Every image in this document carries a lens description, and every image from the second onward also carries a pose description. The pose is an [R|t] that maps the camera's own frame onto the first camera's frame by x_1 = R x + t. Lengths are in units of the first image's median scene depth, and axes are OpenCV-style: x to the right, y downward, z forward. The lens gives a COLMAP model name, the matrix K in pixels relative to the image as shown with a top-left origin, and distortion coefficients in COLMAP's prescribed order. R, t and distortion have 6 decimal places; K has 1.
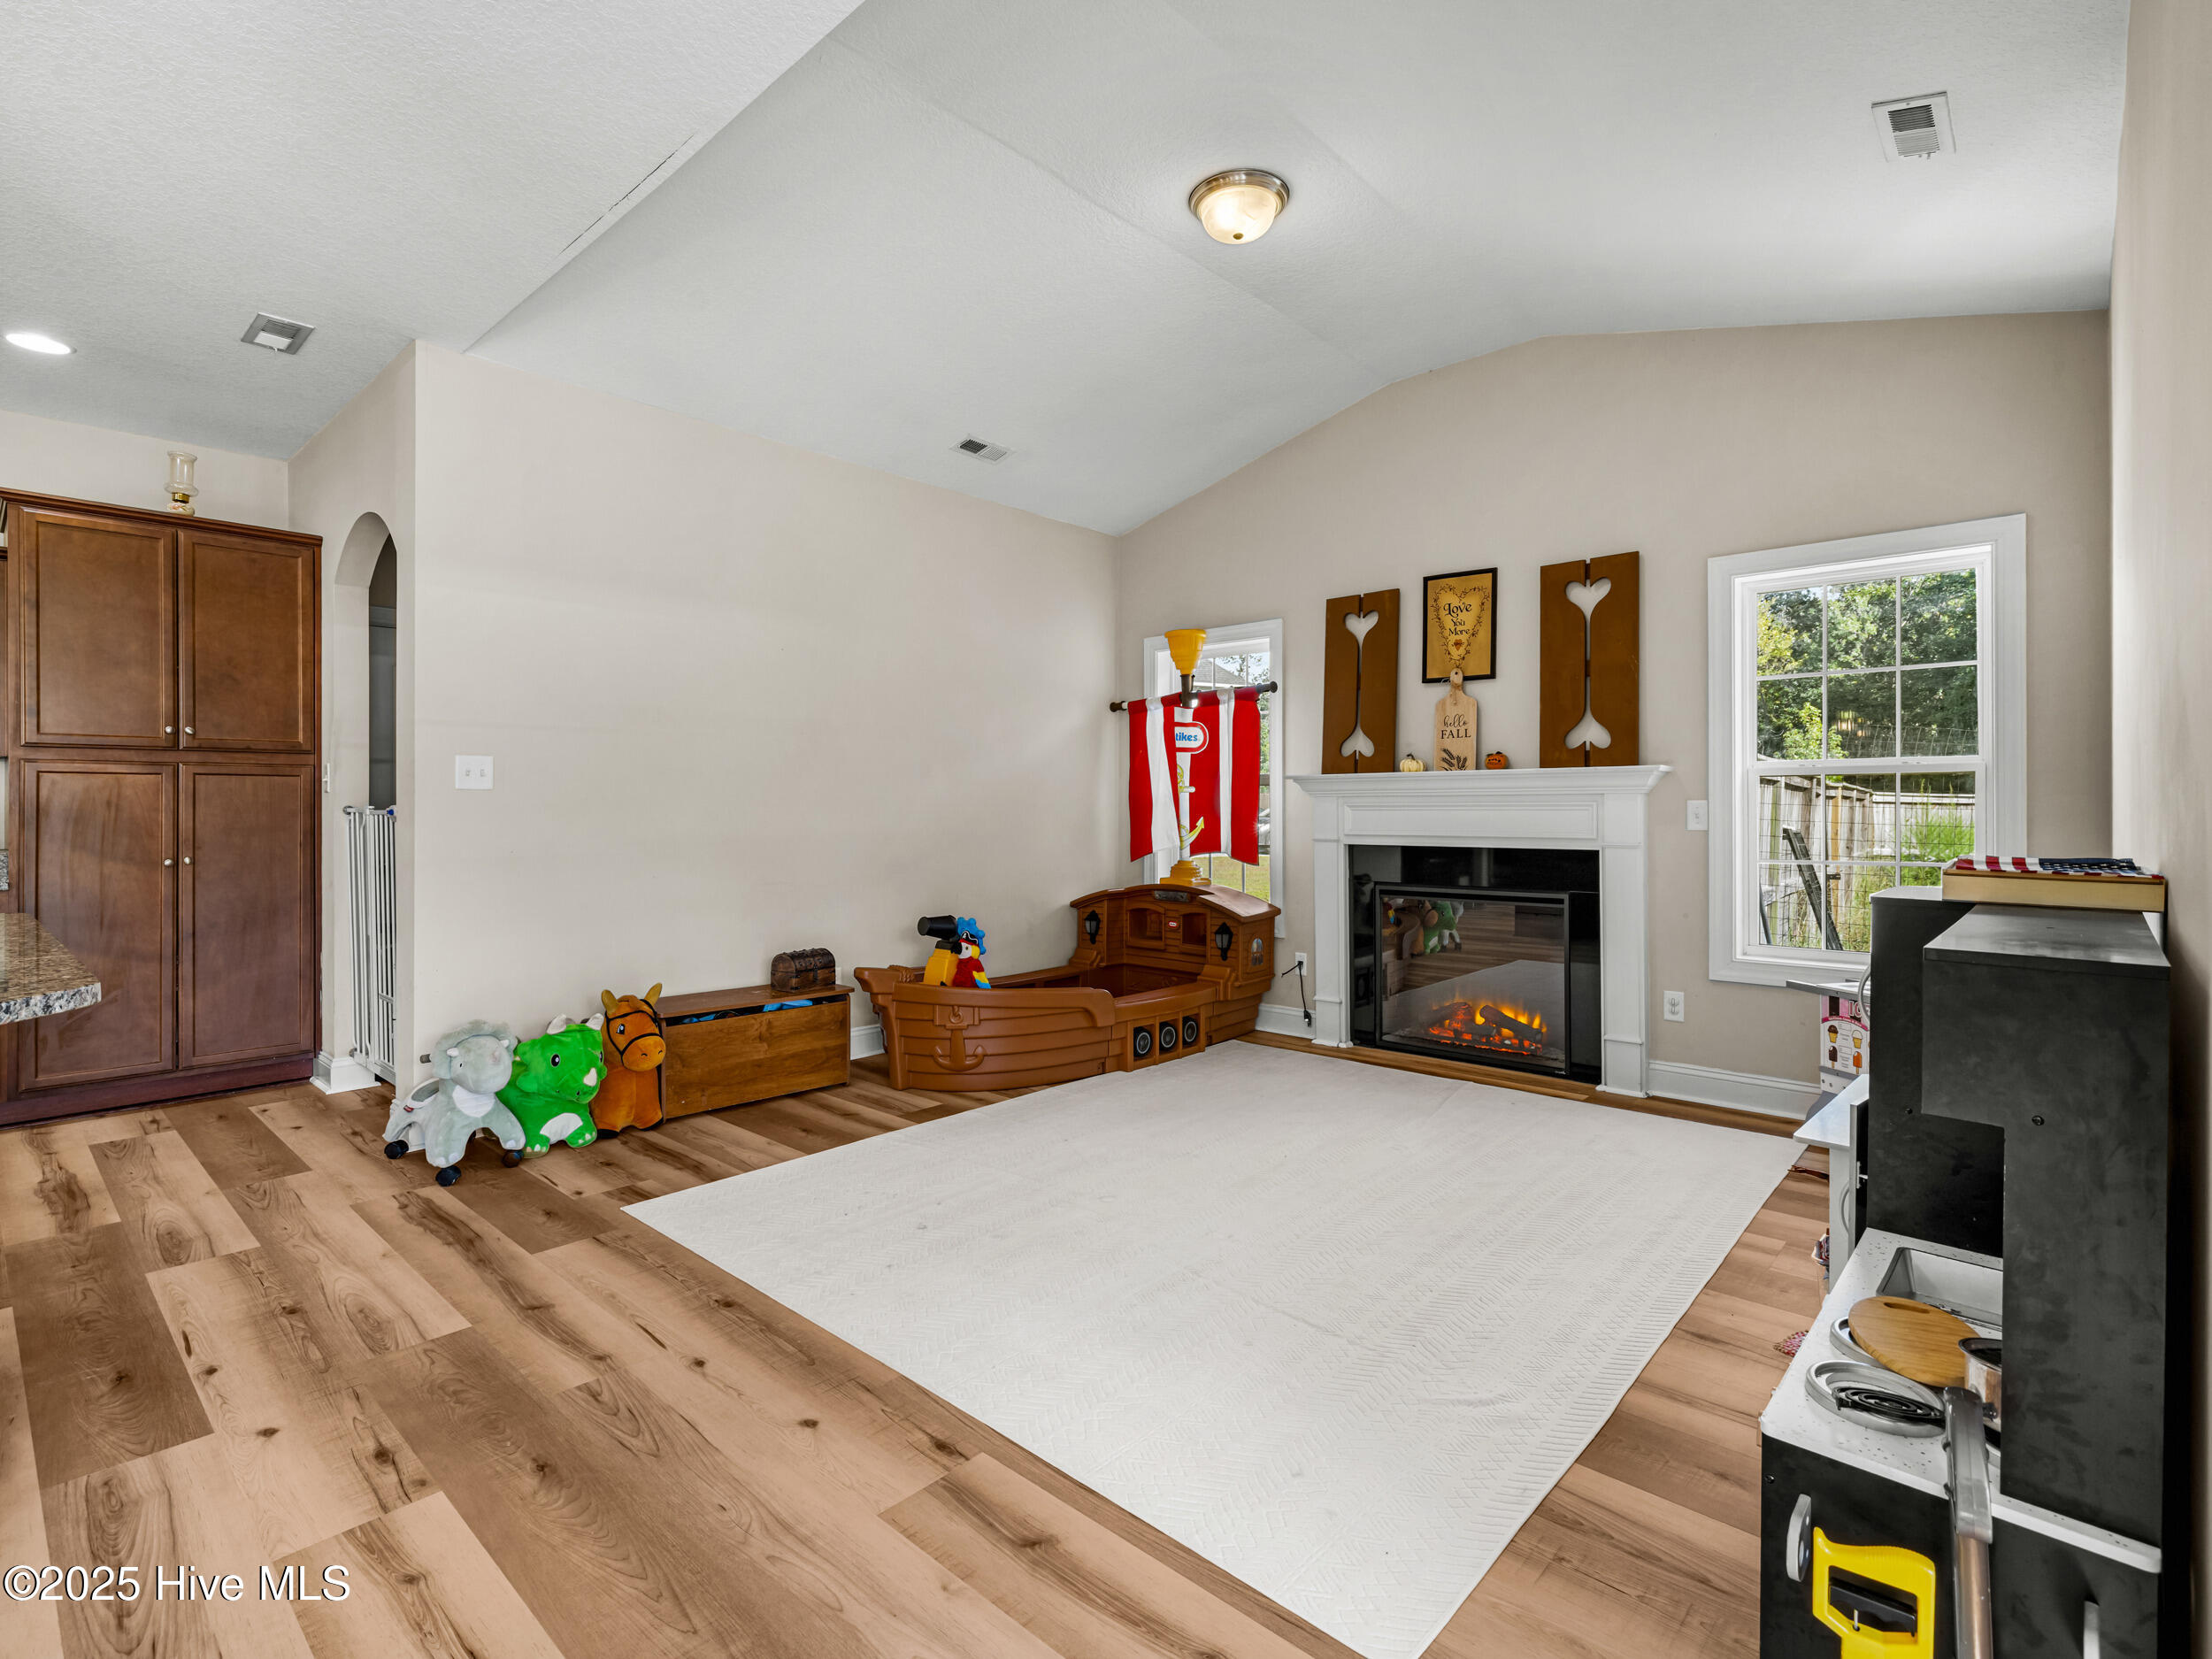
lens RADIAL K [[1057.7, 0, 1111.1], [0, 1057.7, 815.1], [0, 0, 1]] dist [0.001213, -0.000025]
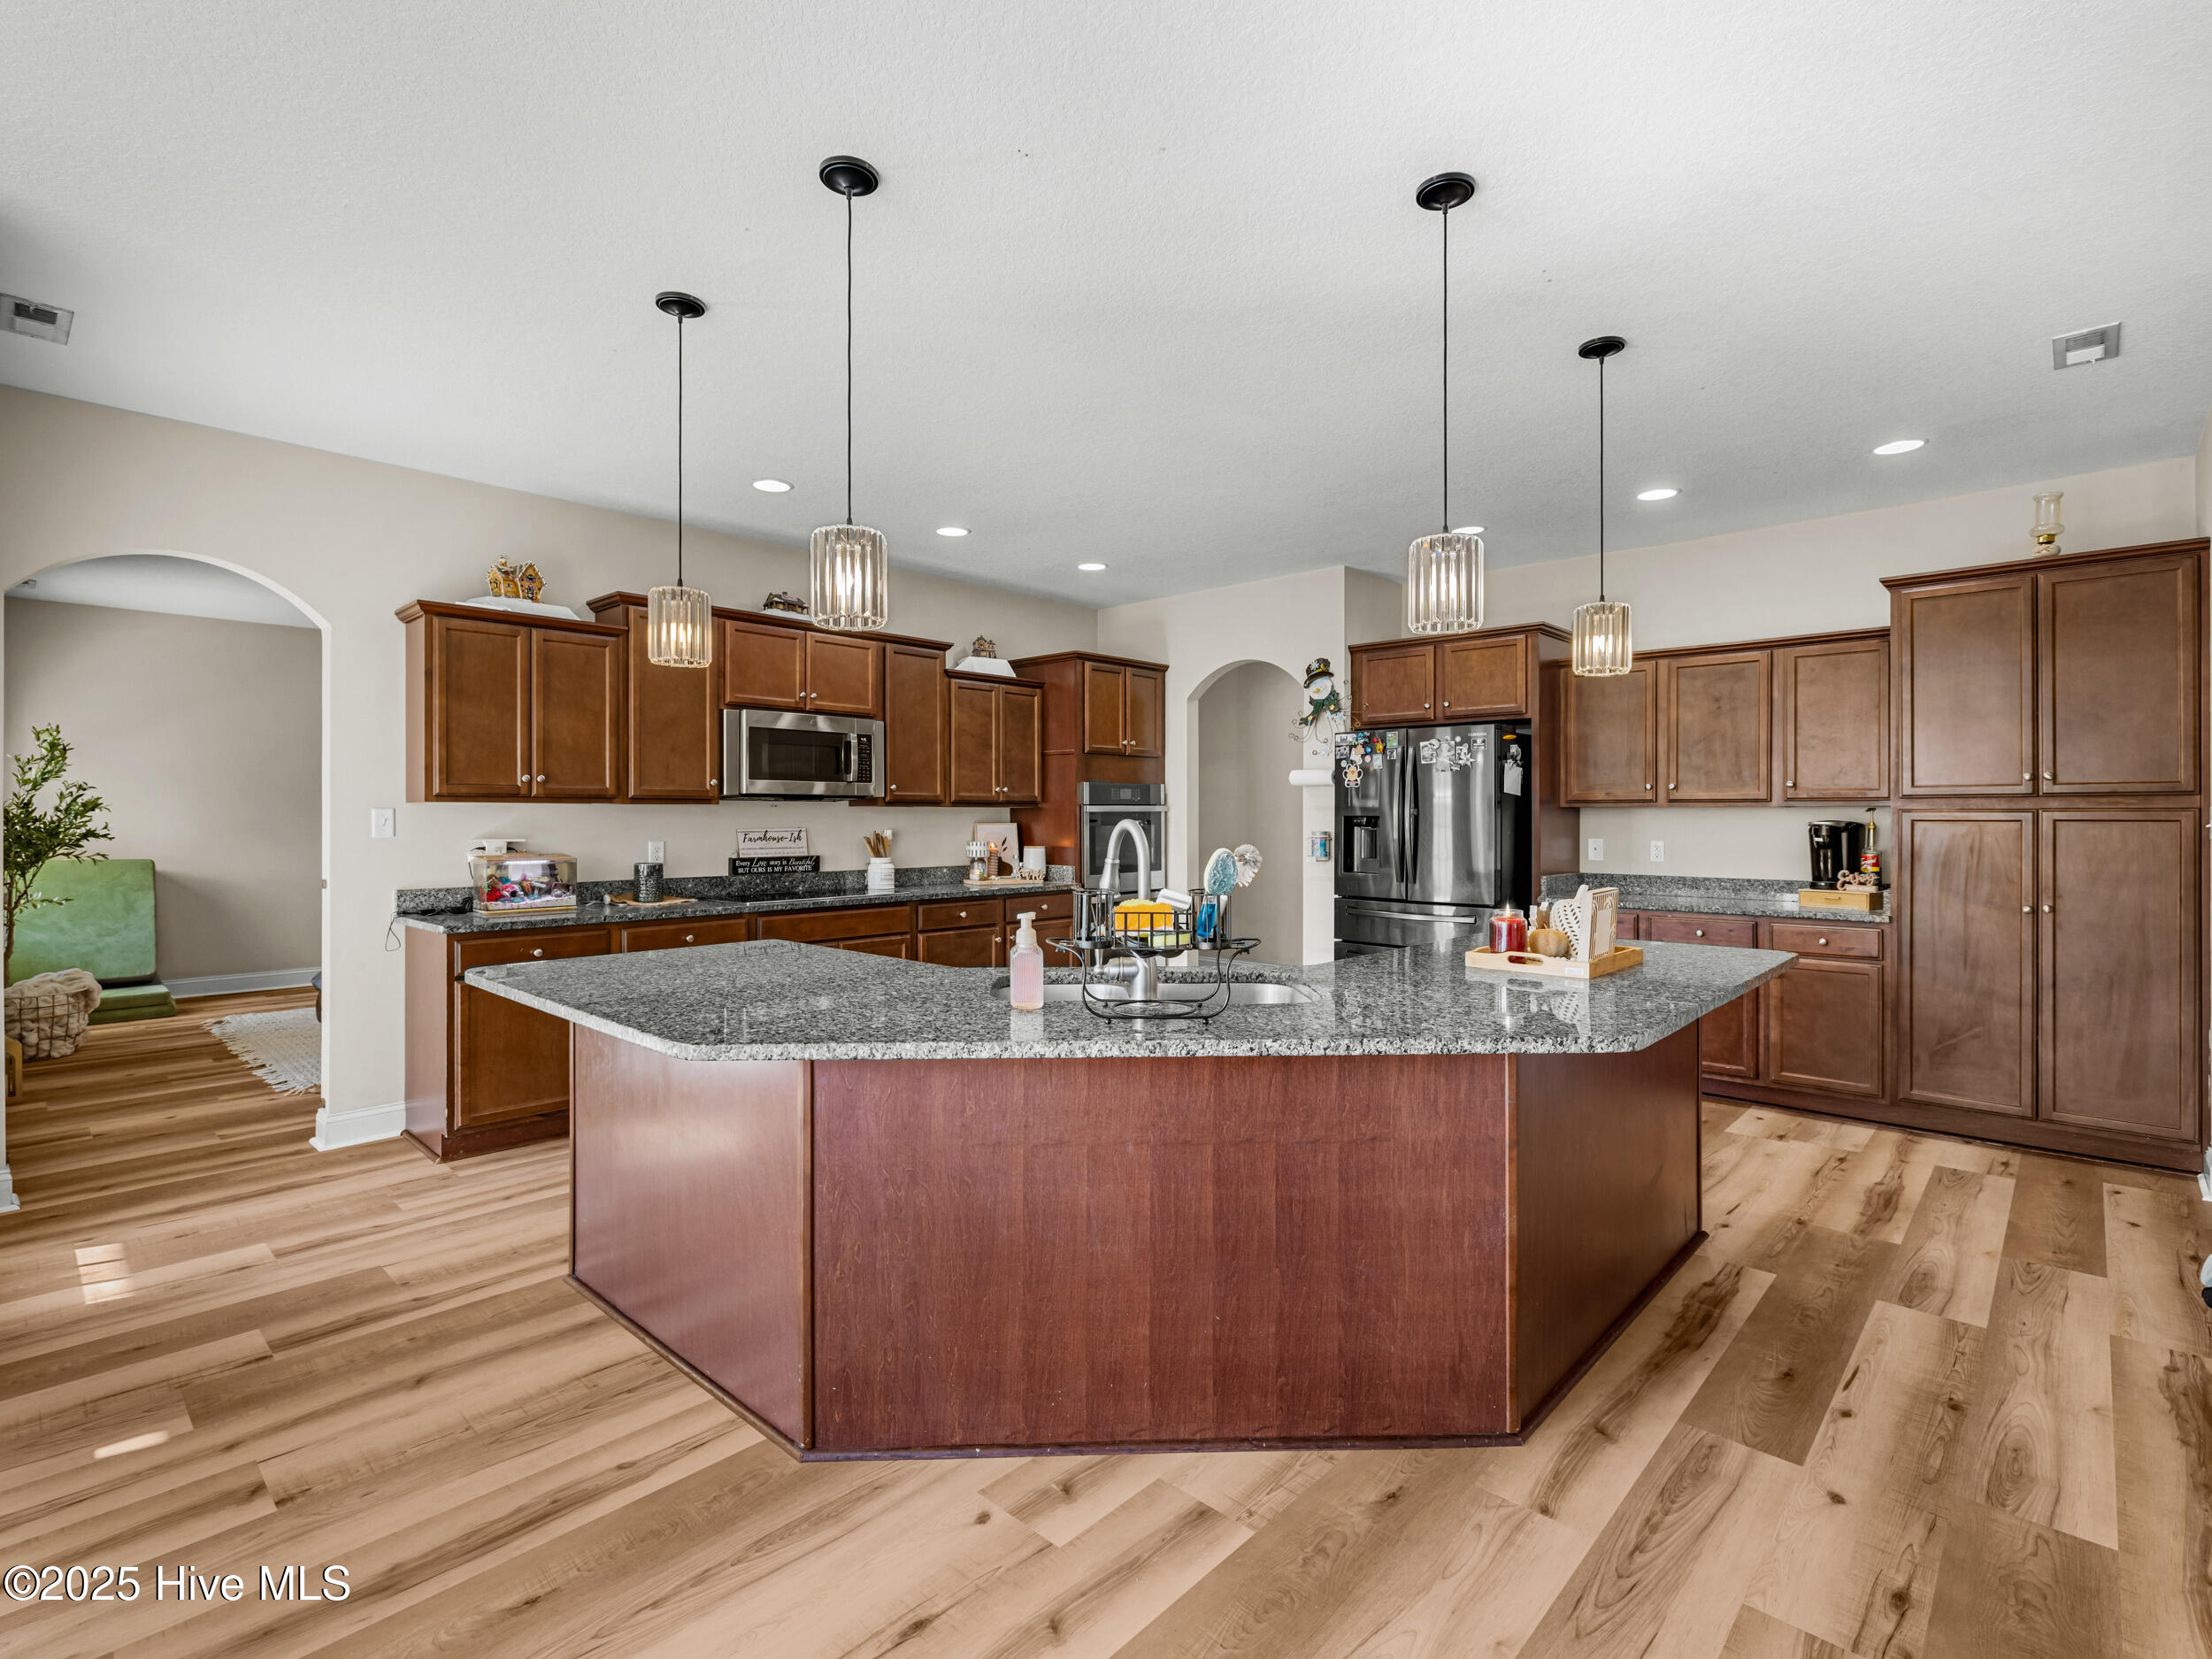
lens RADIAL K [[1057.7, 0, 1111.1], [0, 1057.7, 815.1], [0, 0, 1]] dist [0.001213, -0.000025]
pose [[-0.019746, 0.001061, -0.999804, 0.156225], [-0.006296, 0.999979, 0.001185, -0.049940], [0.999785, 0.006318, -0.019739, 0.194804]]
